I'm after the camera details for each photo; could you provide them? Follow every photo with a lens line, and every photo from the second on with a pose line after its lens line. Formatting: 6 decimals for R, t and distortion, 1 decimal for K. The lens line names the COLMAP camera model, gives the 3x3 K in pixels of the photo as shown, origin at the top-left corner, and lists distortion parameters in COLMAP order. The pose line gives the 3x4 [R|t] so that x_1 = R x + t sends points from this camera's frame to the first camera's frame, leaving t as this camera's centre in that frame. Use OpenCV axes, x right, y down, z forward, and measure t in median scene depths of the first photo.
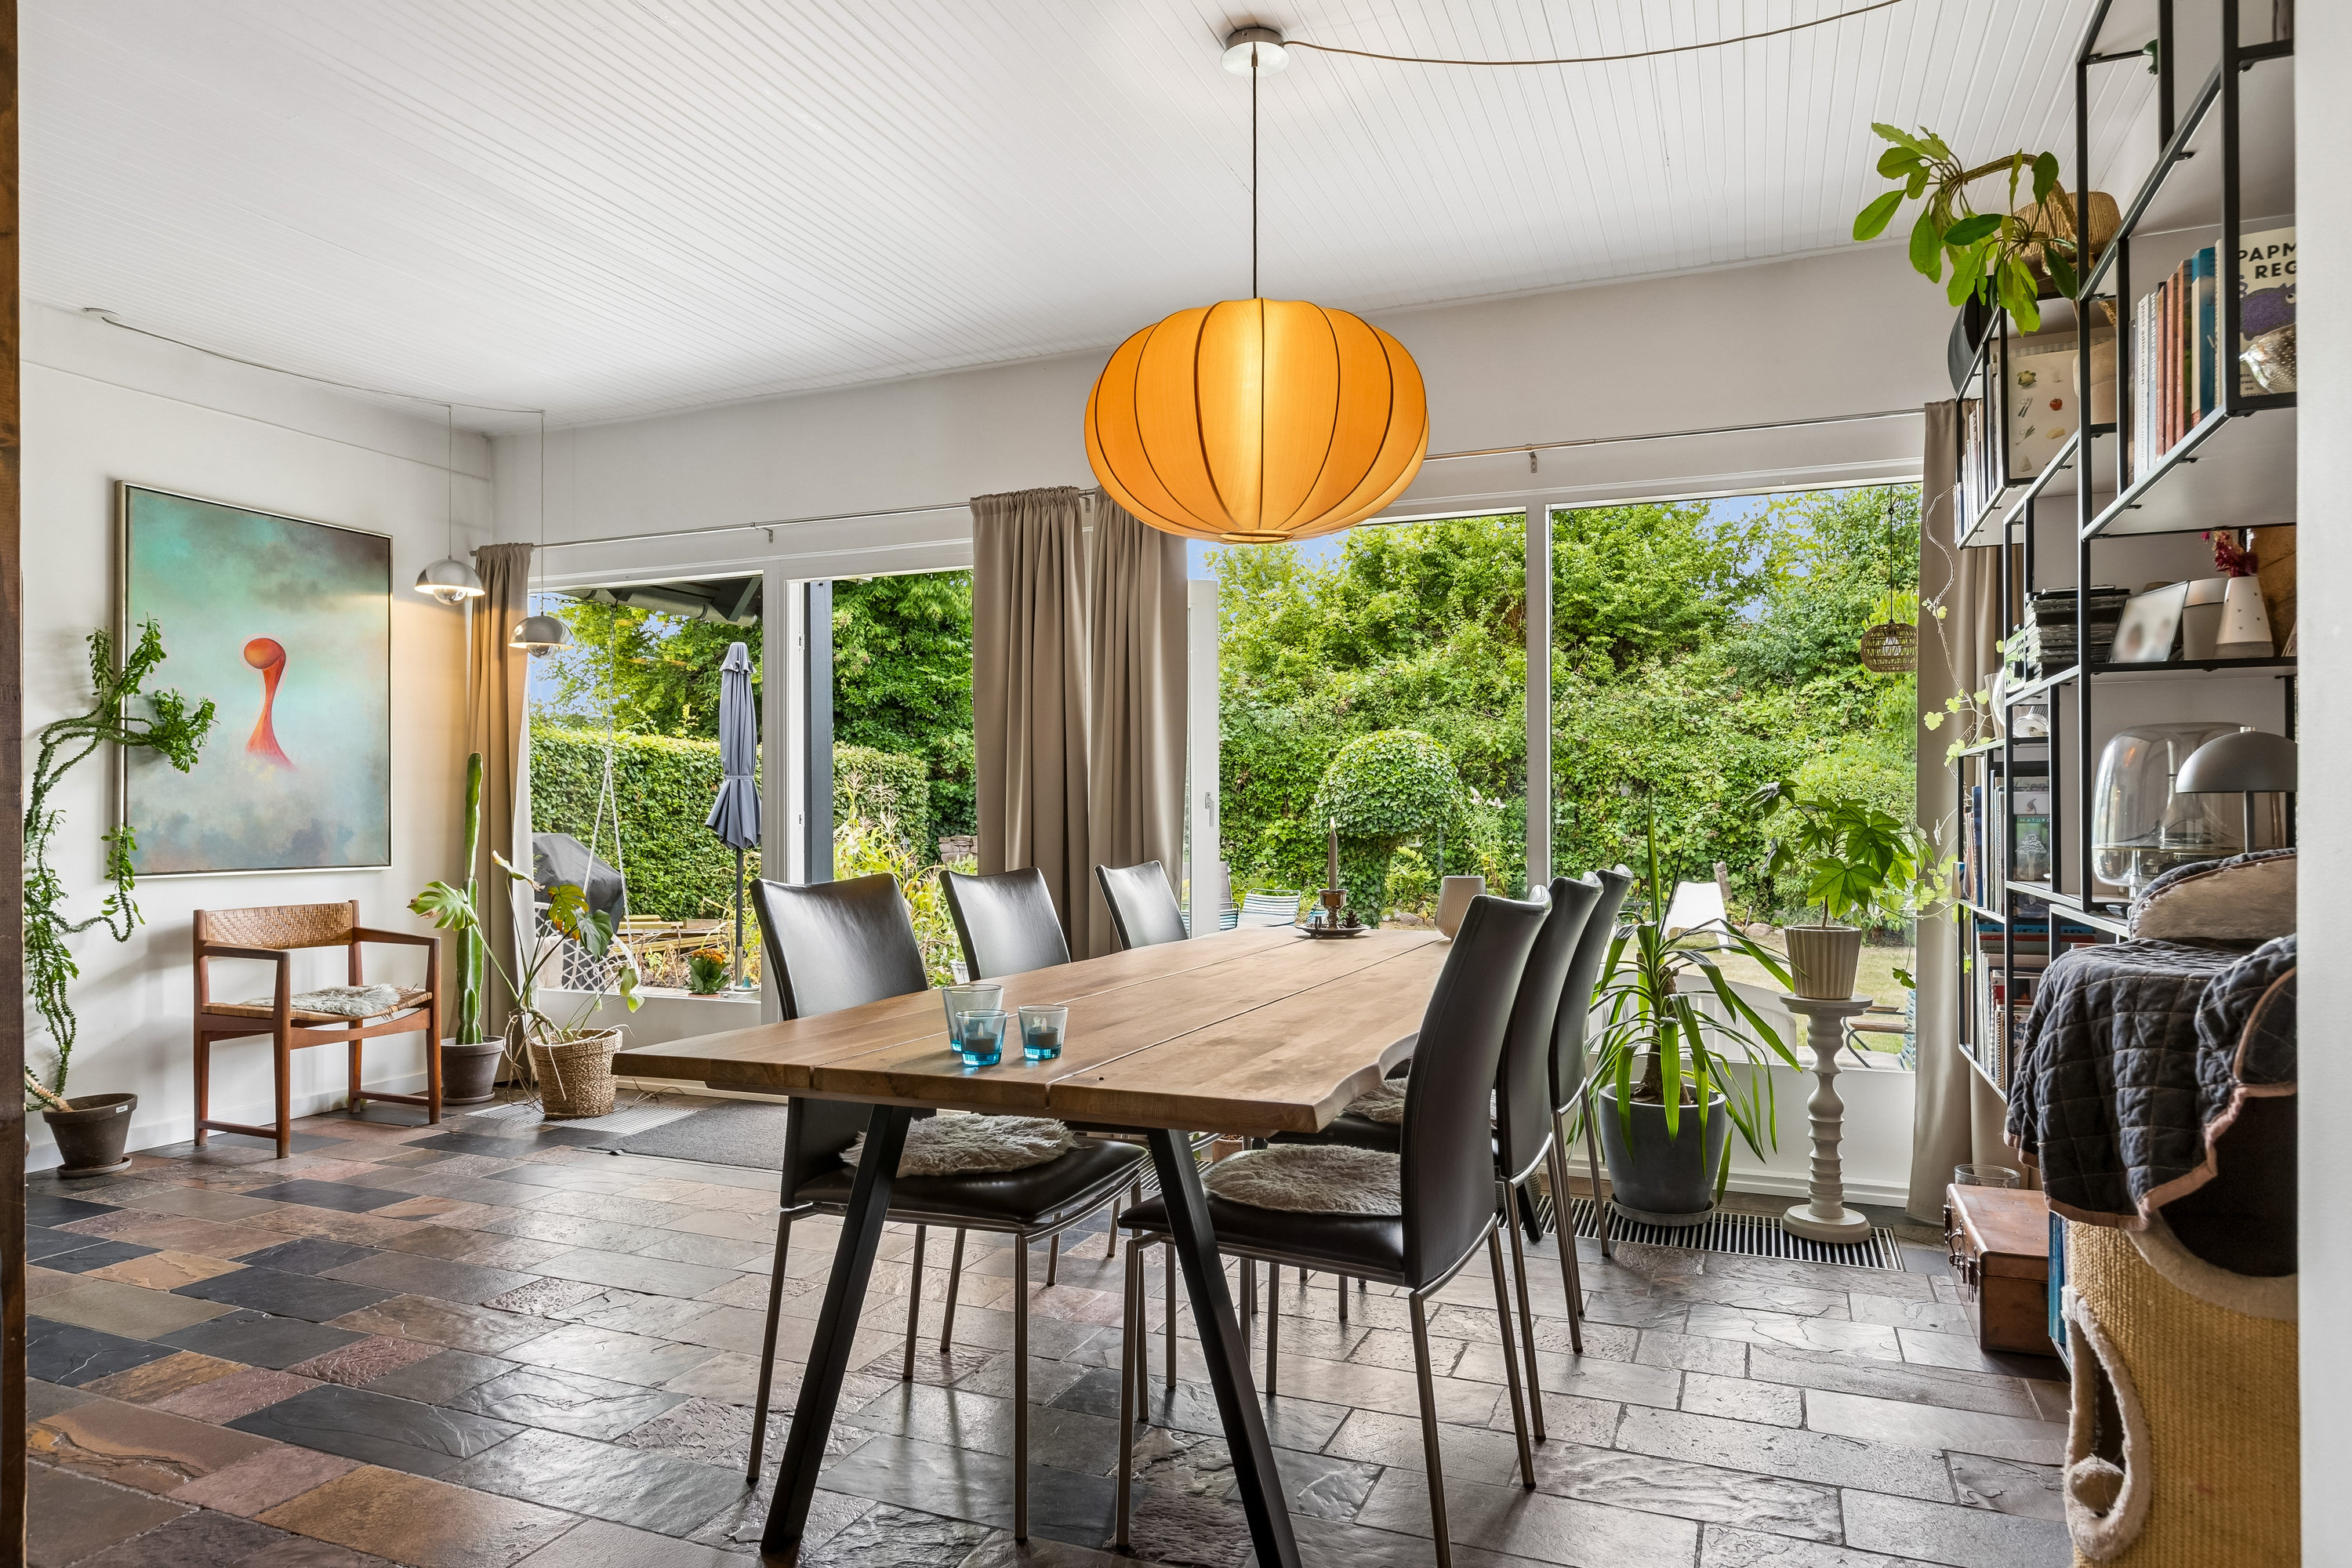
lens RADIAL K [[1402.8, 0, 1175.2], [0, 1402.8, 808.2], [0, 0, 1]] dist [0.002305, -0.001800]
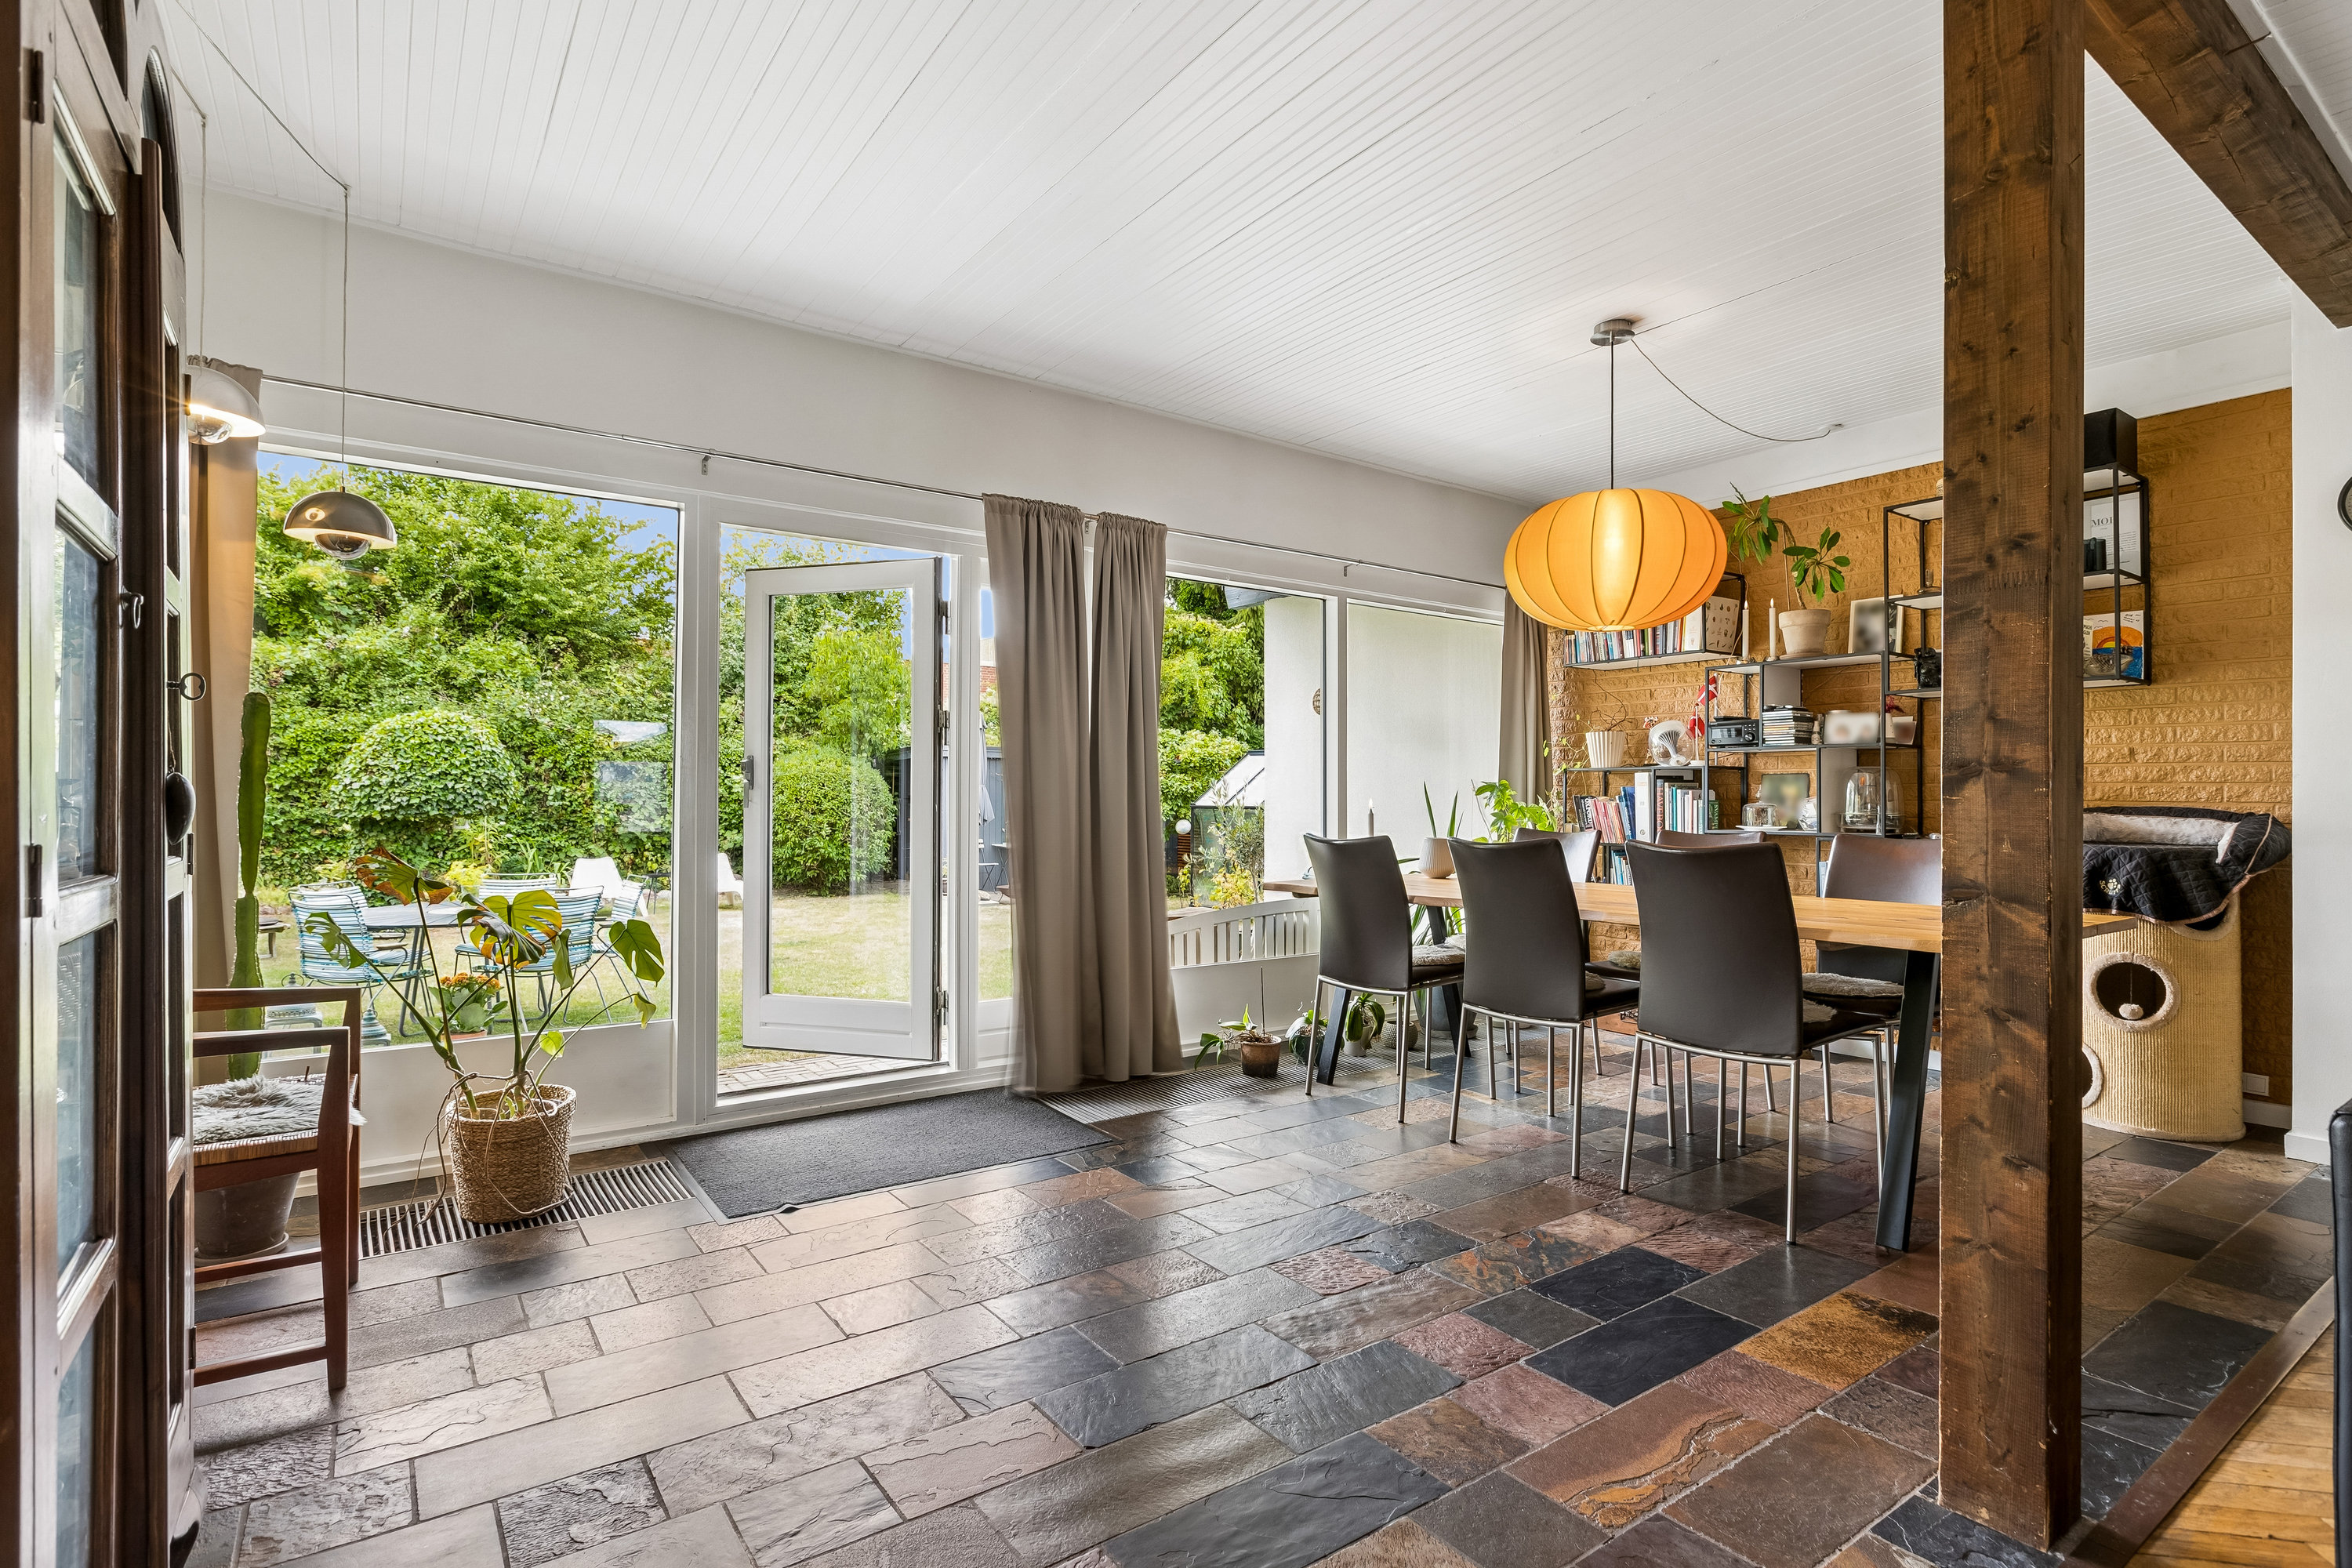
lens RADIAL K [[1142.3, 0, 1176.1], [0, 1142.3, 794.2], [0, 0, 1]] dist [0.001233, 0.000334]
pose [[0.523224, 0.006553, 0.852170, -0.264815], [-0.007694, 0.999966, -0.002965, 0.001269], [-0.852161, -0.005005, 0.523256, 0.144592]]
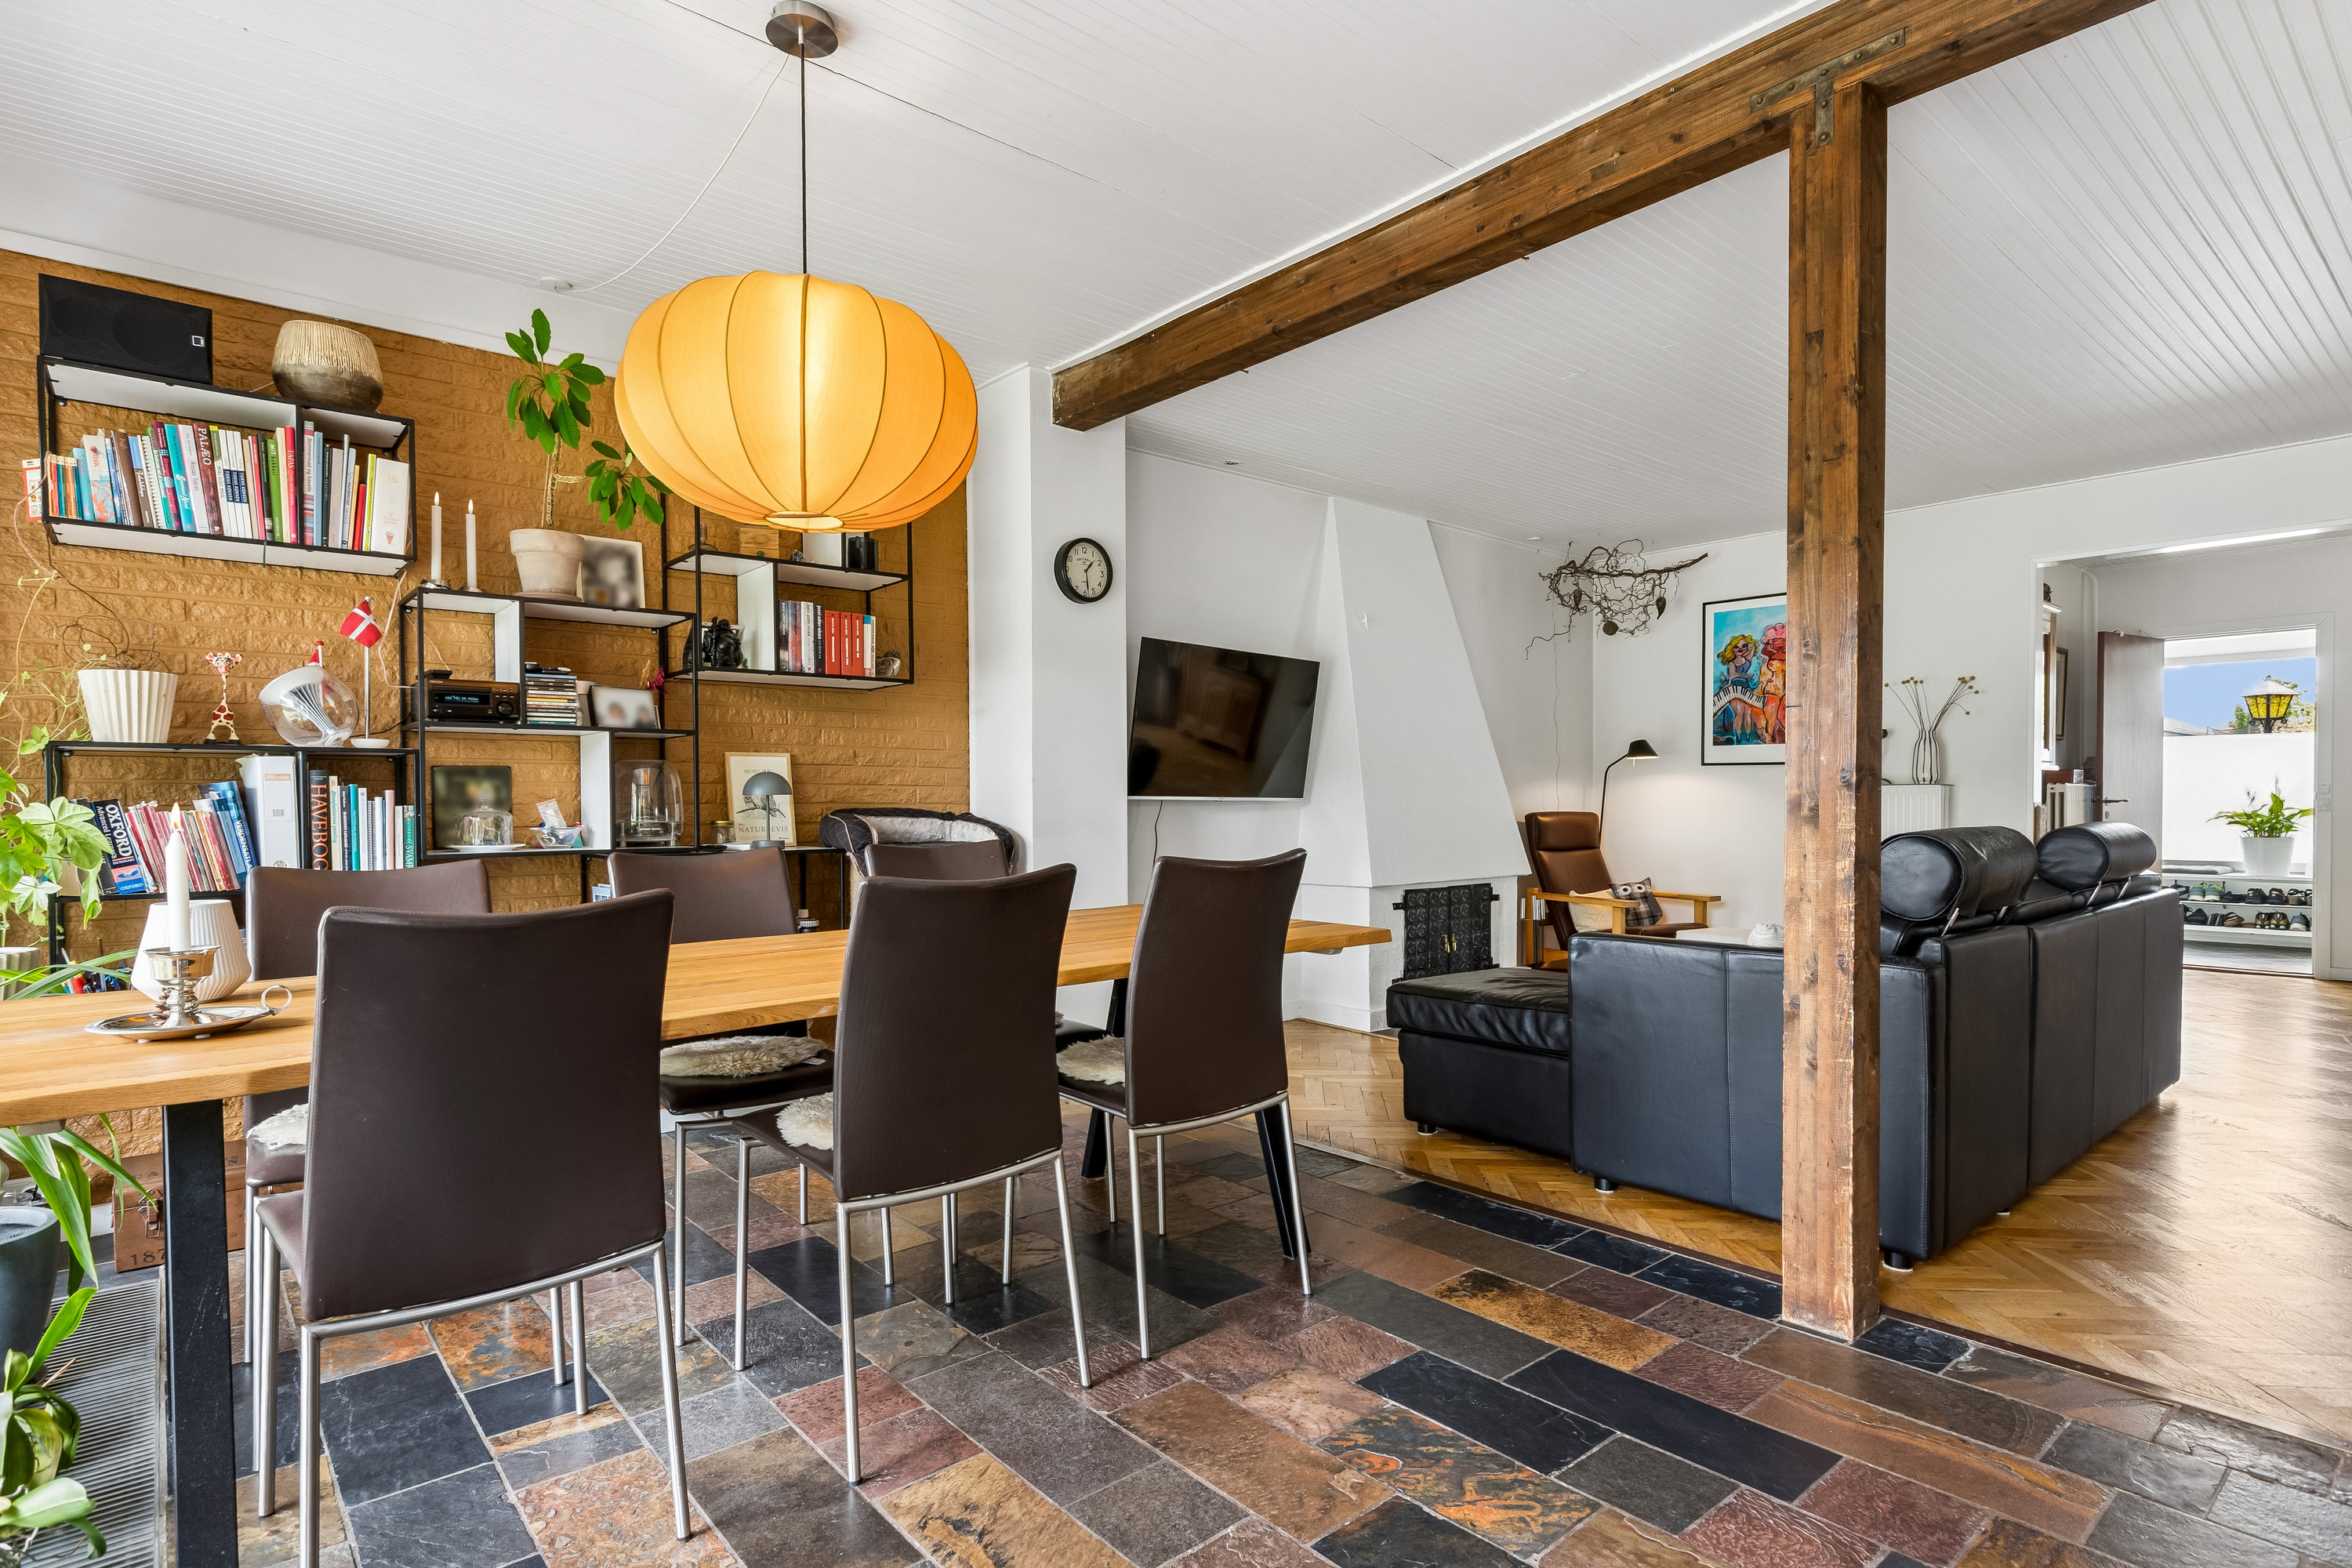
lens RADIAL K [[1199.3, 0, 1211.8], [0, 1199.3, 821.1], [0, 0, 1]] dist [-0.003230, -0.000292]
pose [[-0.897817, -0.000477, 0.440369, -0.117657], [0.004124, 0.999946, 0.009491, 0.002300], [-0.440350, 0.010337, -0.897767, 0.317950]]
